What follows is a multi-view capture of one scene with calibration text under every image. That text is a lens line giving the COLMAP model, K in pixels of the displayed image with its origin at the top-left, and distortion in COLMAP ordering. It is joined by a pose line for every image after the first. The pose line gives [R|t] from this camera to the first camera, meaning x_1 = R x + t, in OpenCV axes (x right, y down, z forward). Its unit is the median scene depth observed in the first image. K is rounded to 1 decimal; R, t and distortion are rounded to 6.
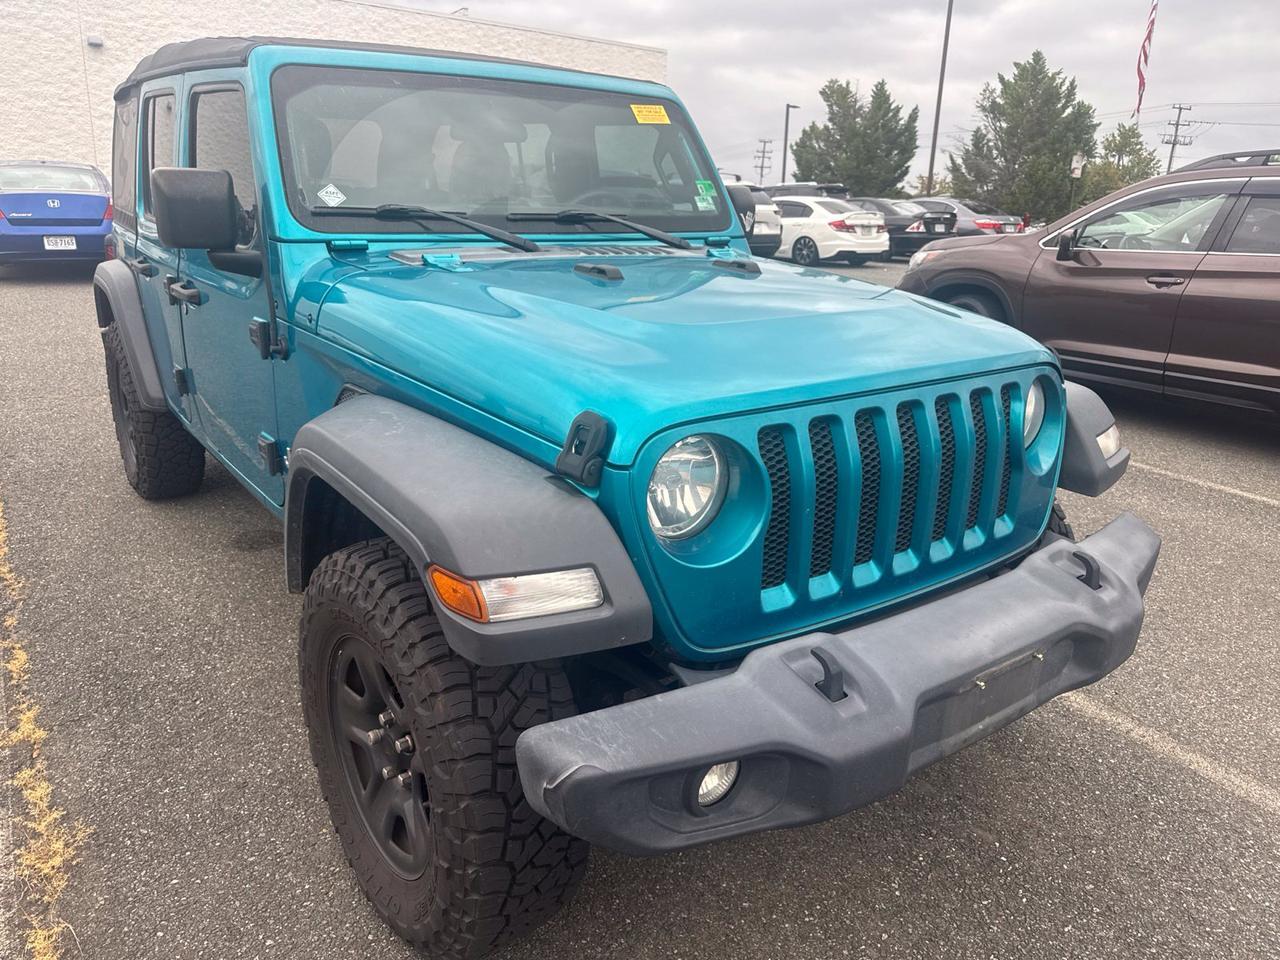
lens RADIAL K [[943.4, 0, 640.0], [0, 943.4, 480.0], [0, 0, 1]] dist [0.053320, -0.004348]
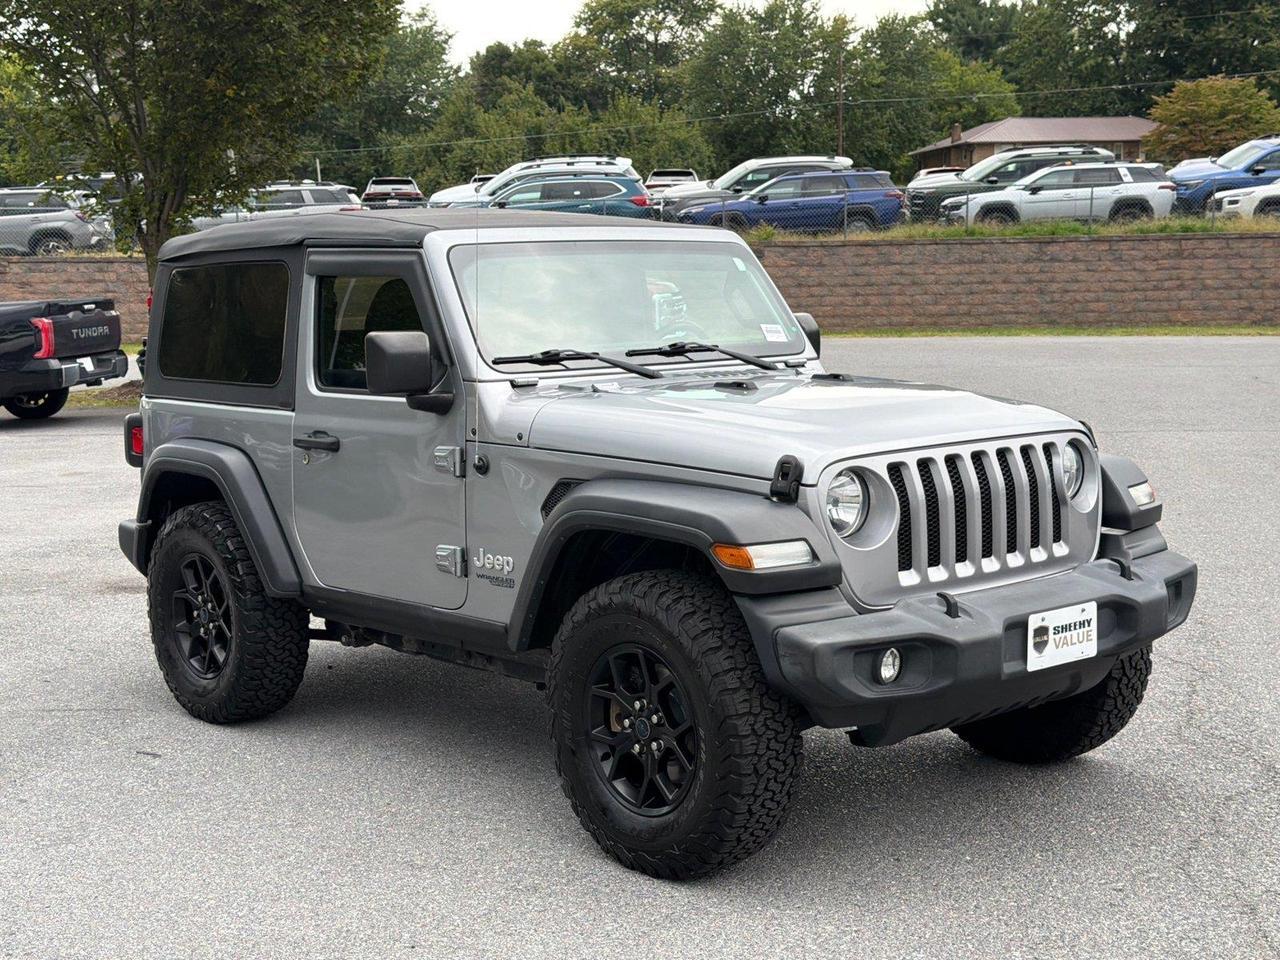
lens RADIAL K [[2005.9, 0, 640.0], [0, 2005.9, 480.0], [0, 0, 1]] dist [-0.182259, -0.043742]
pose [[0.993001, -0.066718, 0.097461, -0.614999], [0.085573, 0.975156, -0.204323, 0.622171], [-0.081408, 0.211233, 0.974040, -2.243430]]
